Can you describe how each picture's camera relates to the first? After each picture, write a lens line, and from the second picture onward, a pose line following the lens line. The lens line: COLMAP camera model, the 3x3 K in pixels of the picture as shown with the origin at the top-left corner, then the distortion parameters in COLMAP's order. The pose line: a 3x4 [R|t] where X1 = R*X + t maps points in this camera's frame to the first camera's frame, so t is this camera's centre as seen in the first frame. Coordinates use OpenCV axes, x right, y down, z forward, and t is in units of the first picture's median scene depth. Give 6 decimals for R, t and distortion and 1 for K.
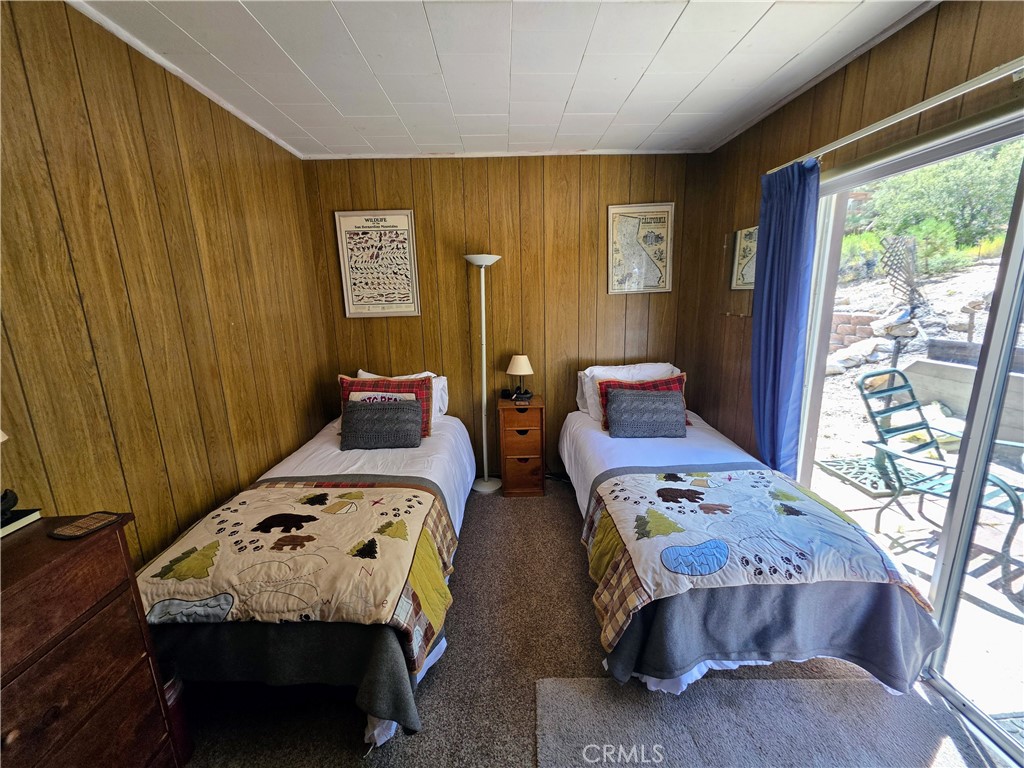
lens RADIAL K [[407.5, 0, 514.4], [0, 407.5, 382.0], [0, 0, 1]] dist [0.003728, -0.000195]
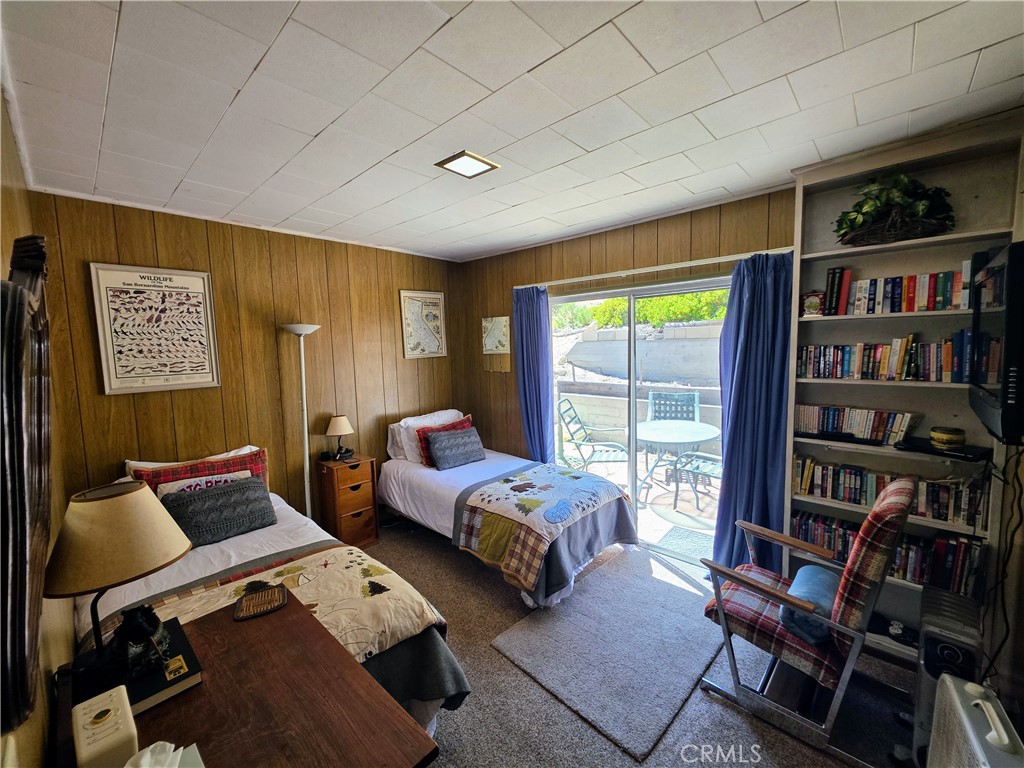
lens RADIAL K [[407.5, 0, 511.6], [0, 407.5, 382.2], [0, 0, 1]] dist [0.003728, -0.000195]
pose [[0.704763, -0.058572, 0.707021, -0.441362], [0.157453, 0.984645, -0.075379, -0.003693], [-0.691750, 0.164447, 0.703164, -0.076806]]
